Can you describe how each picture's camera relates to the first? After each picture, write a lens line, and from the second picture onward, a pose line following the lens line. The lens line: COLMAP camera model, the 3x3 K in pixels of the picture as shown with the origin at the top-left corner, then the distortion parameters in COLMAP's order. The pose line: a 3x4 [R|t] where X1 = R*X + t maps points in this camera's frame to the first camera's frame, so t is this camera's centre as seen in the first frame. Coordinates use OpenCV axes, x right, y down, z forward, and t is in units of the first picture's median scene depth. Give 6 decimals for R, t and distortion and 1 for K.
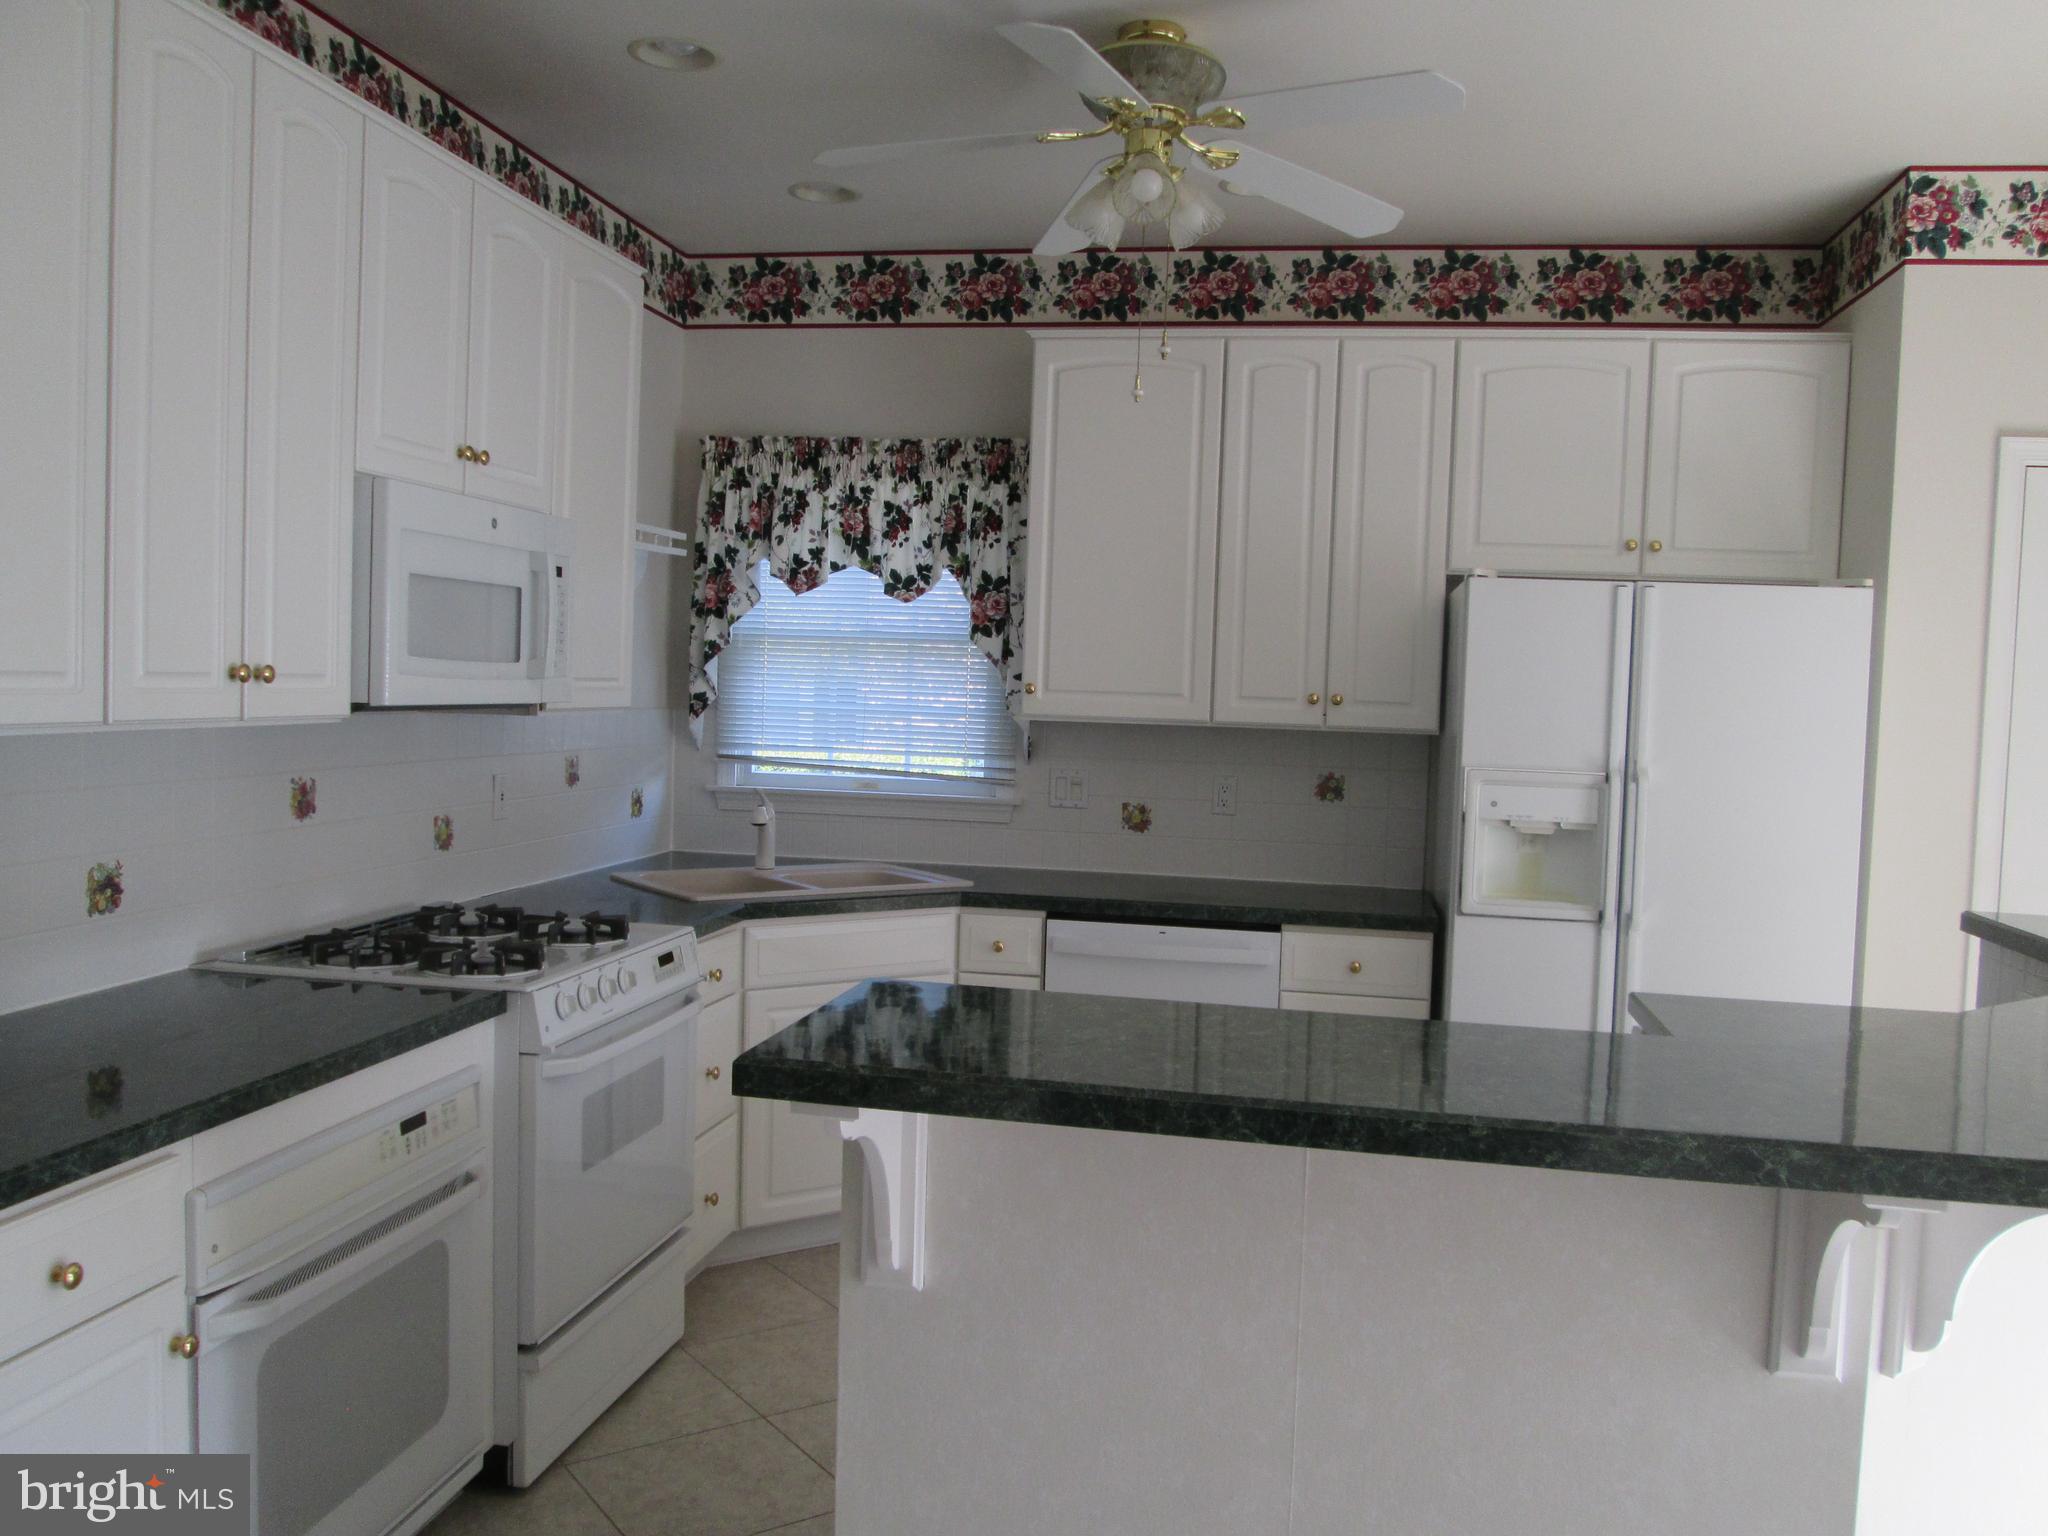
lens RADIAL K [[1669.8, 0, 1024.0], [0, 1669.8, 768.0], [0, 0, 1]] dist [-0.038117, 0.008124]
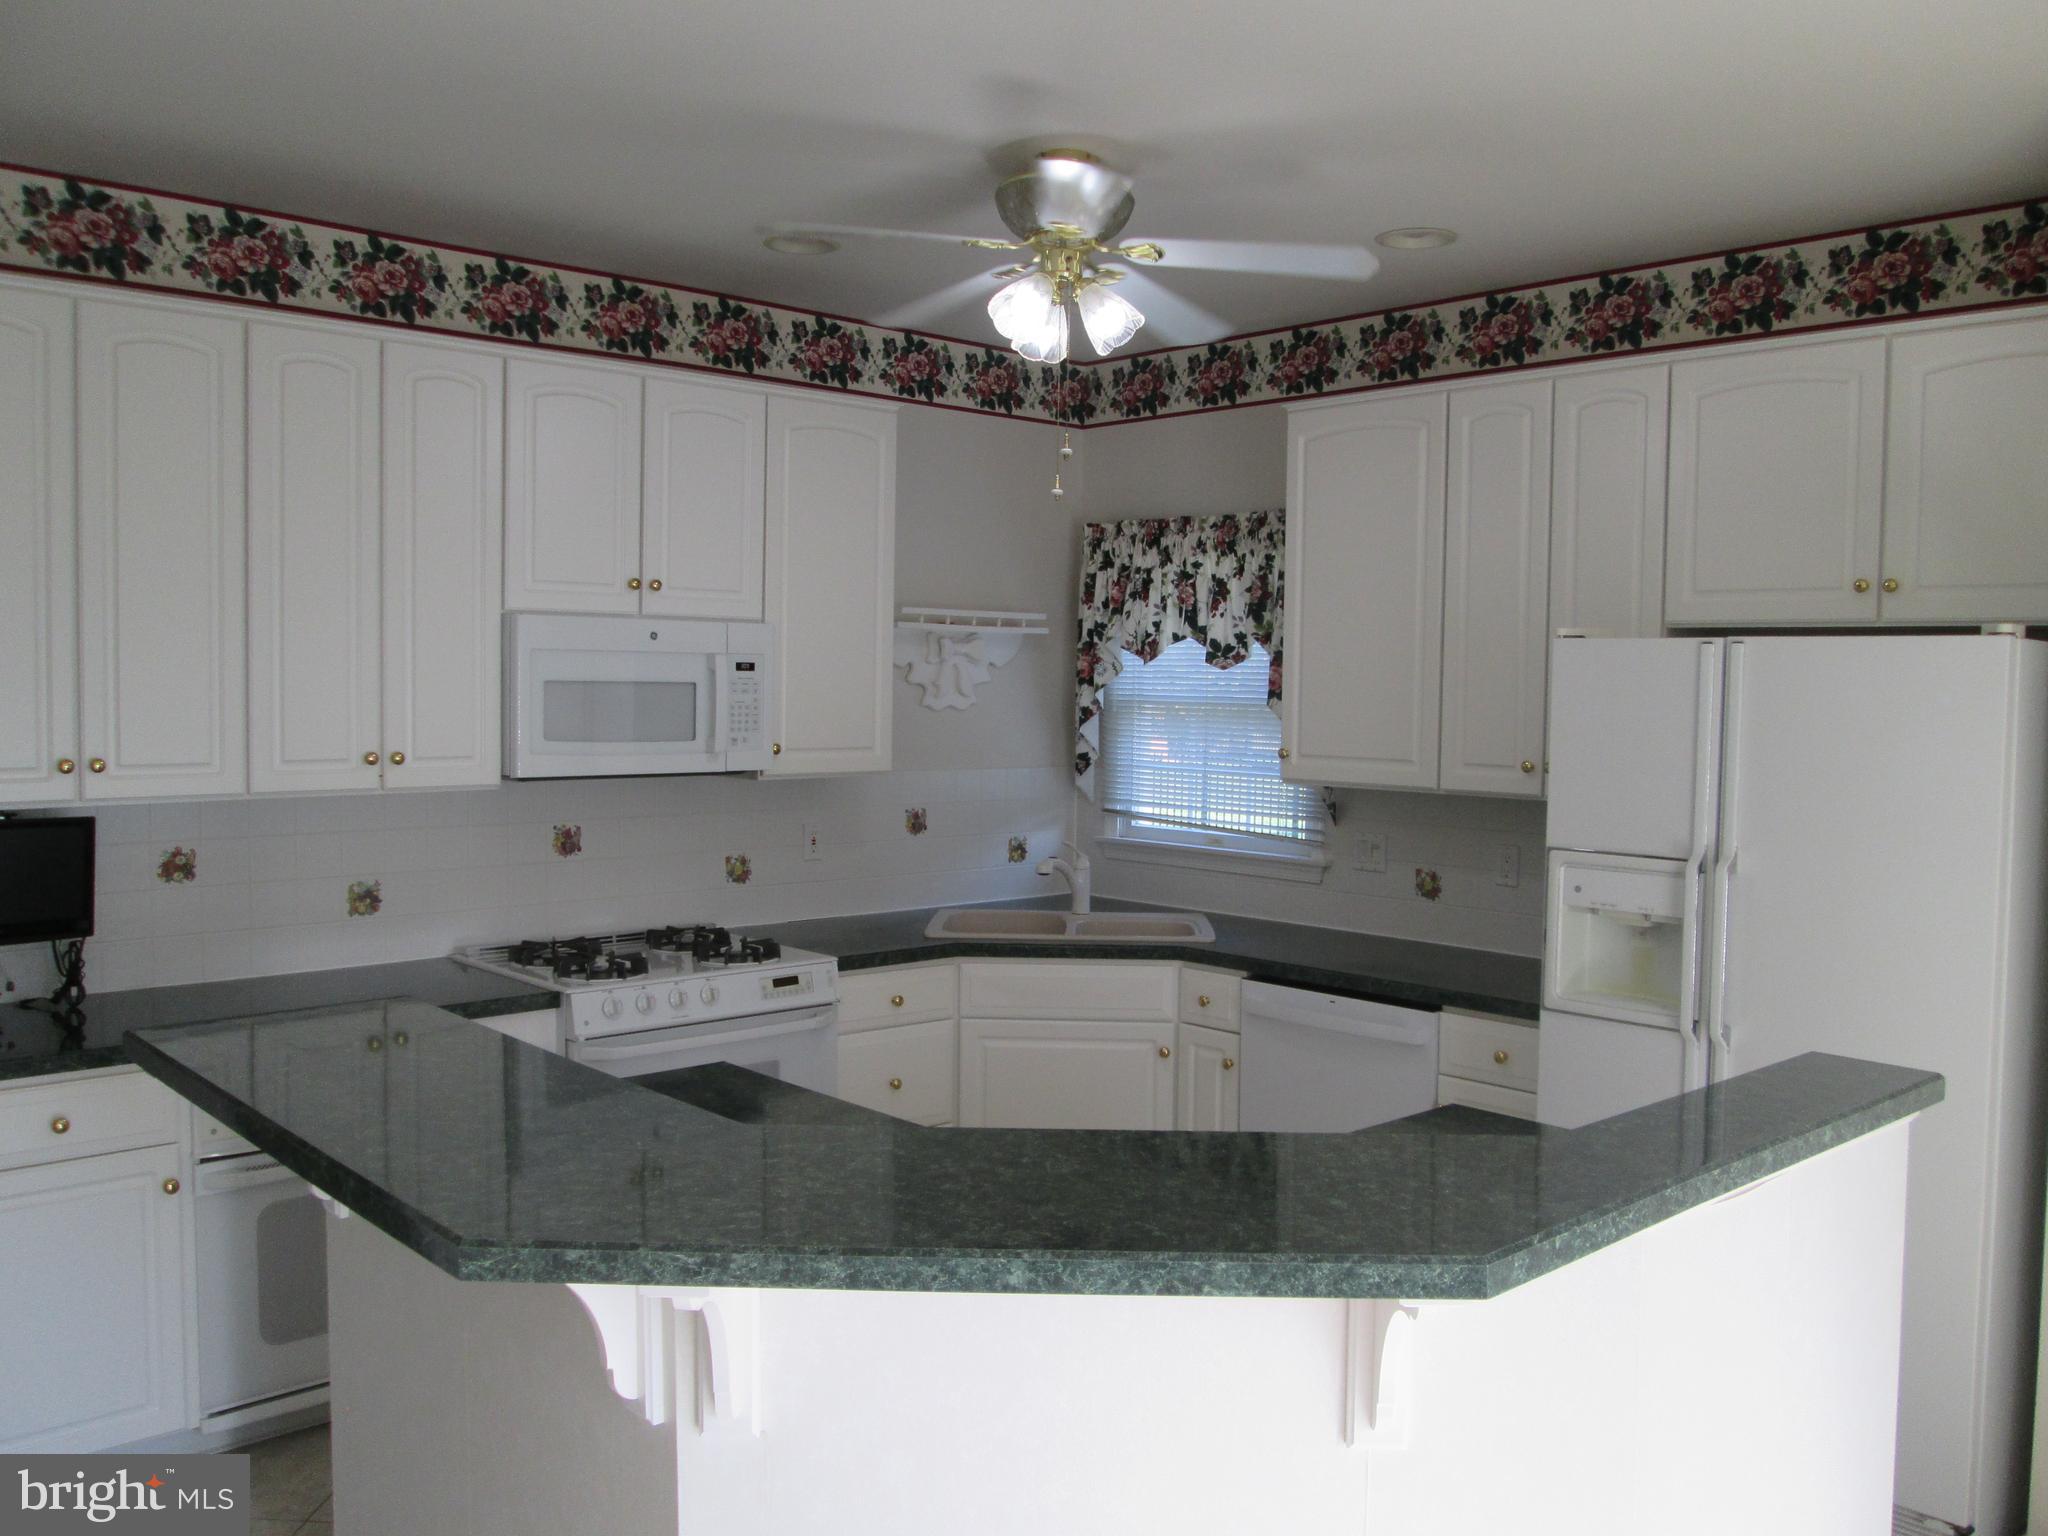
lens RADIAL K [[1690.8, 0, 1027.9], [0, 1690.8, 747.0], [0, 0, 1]] dist [-0.009715, -0.003463]
pose [[0.807869, 0.002122, -0.589359, 0.459337], [-0.020520, 0.999488, -0.024530, -0.021425], [0.589005, 0.031911, 0.807499, 0.065629]]
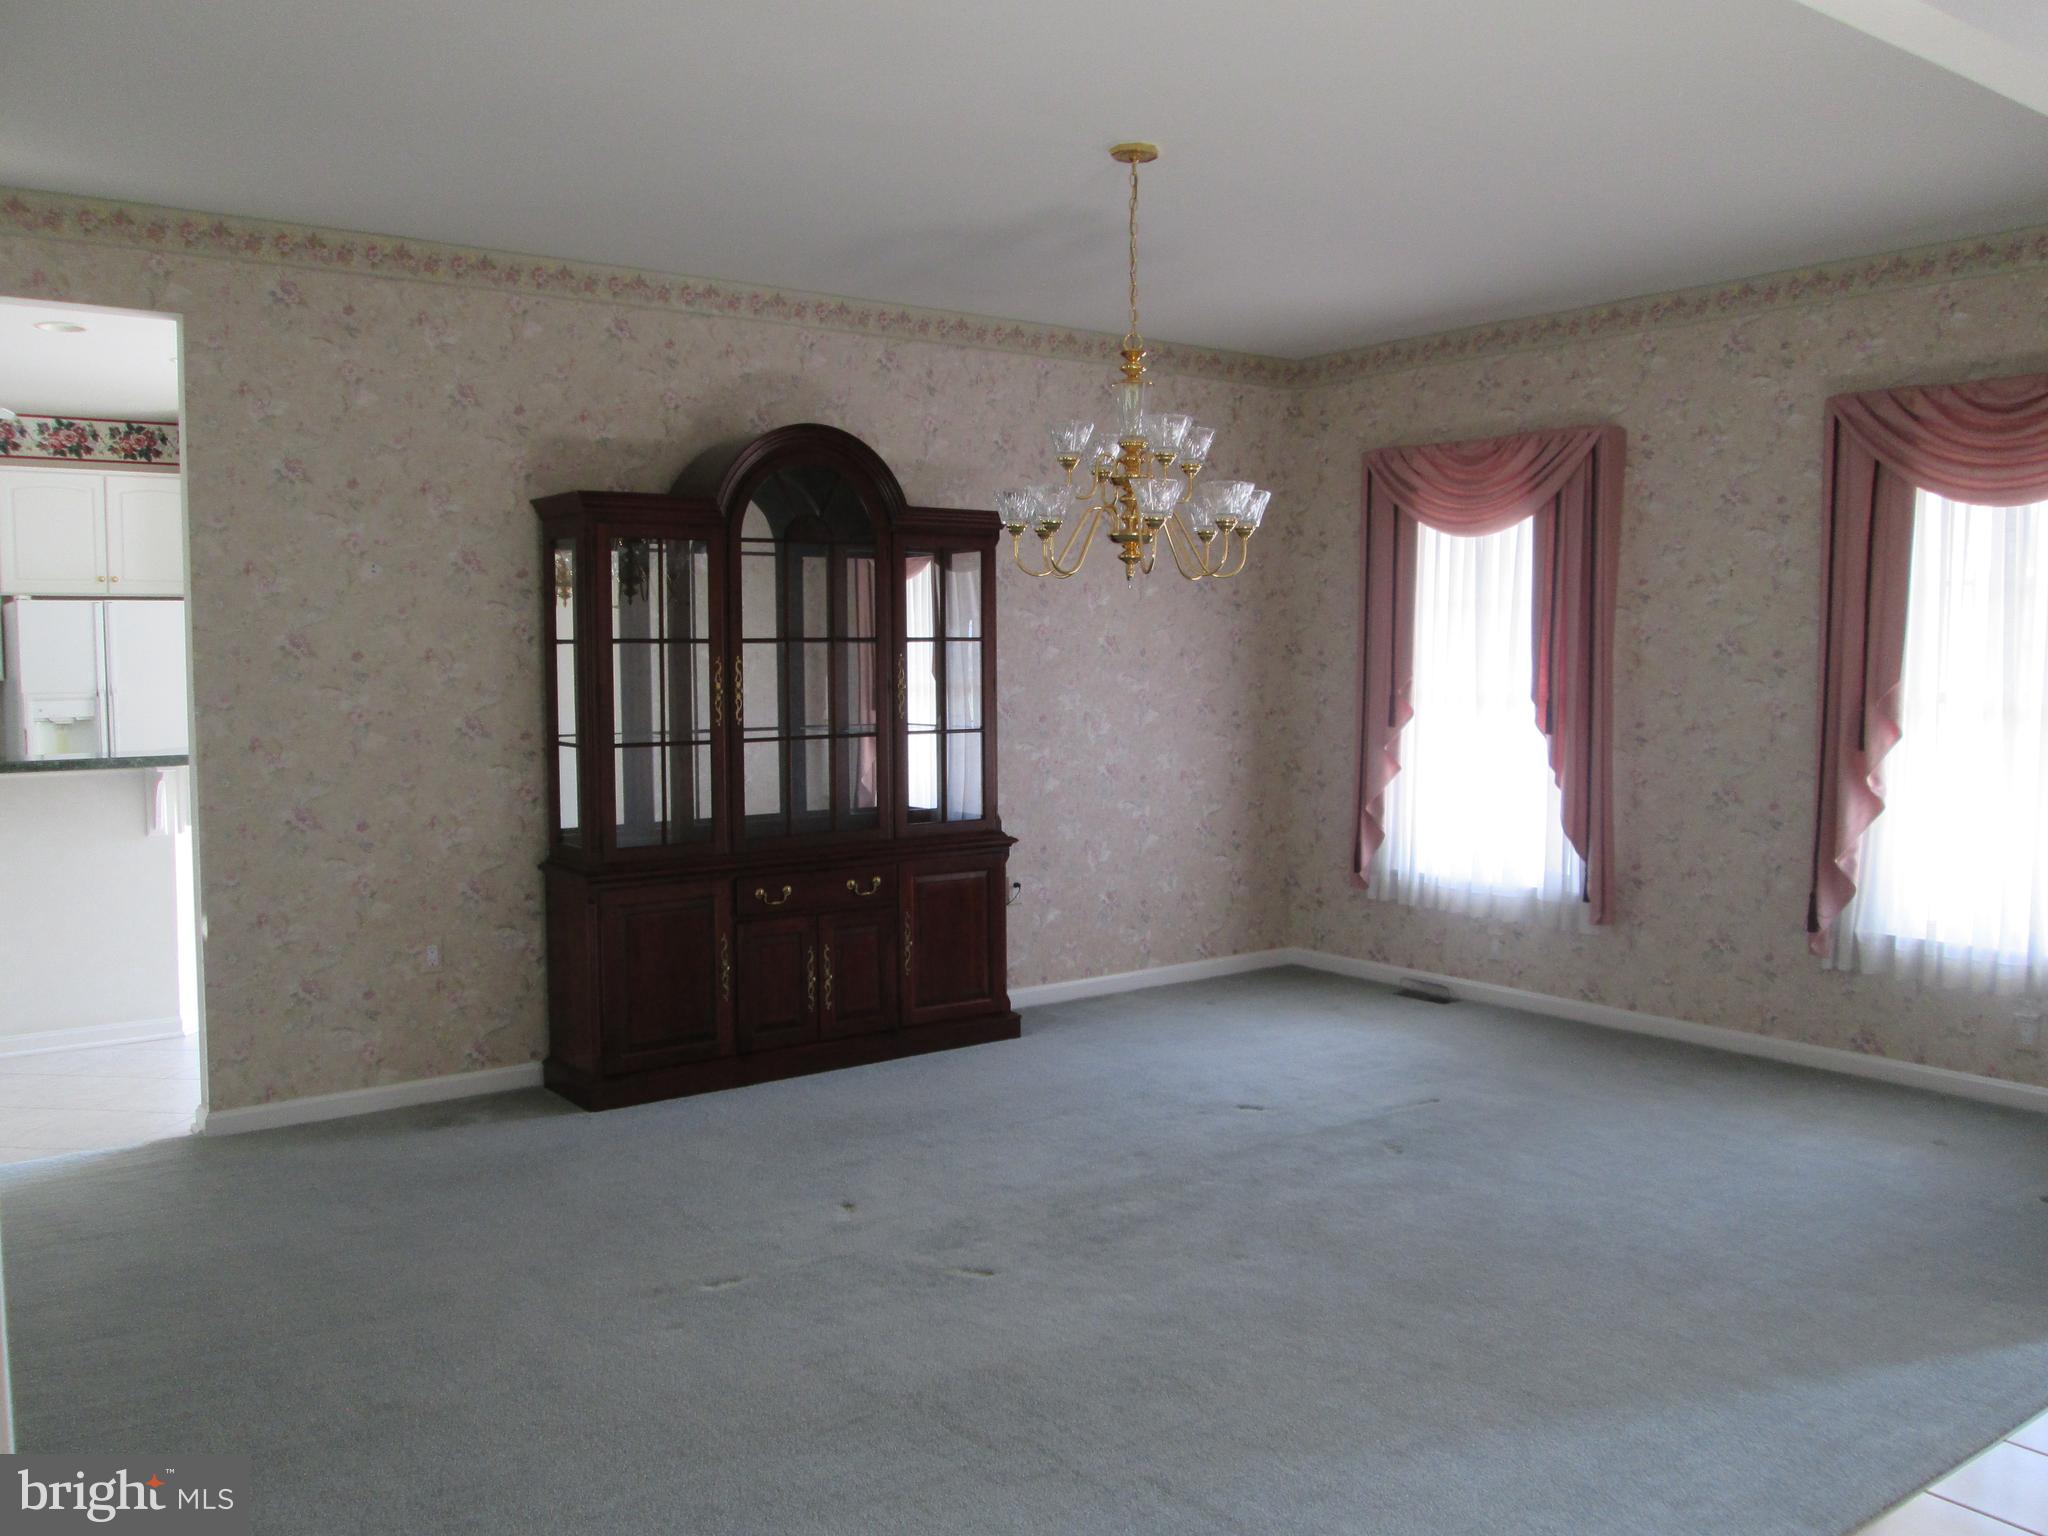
lens RADIAL K [[1669.8, 0, 1024.0], [0, 1669.8, 768.0], [0, 0, 1]] dist [-0.038117, 0.008124]
pose [[0.672877, -0.087301, 0.734585, -0.325495], [0.066730, 0.996127, 0.057259, 0.046058], [-0.736738, 0.010490, 0.676097, -1.029451]]
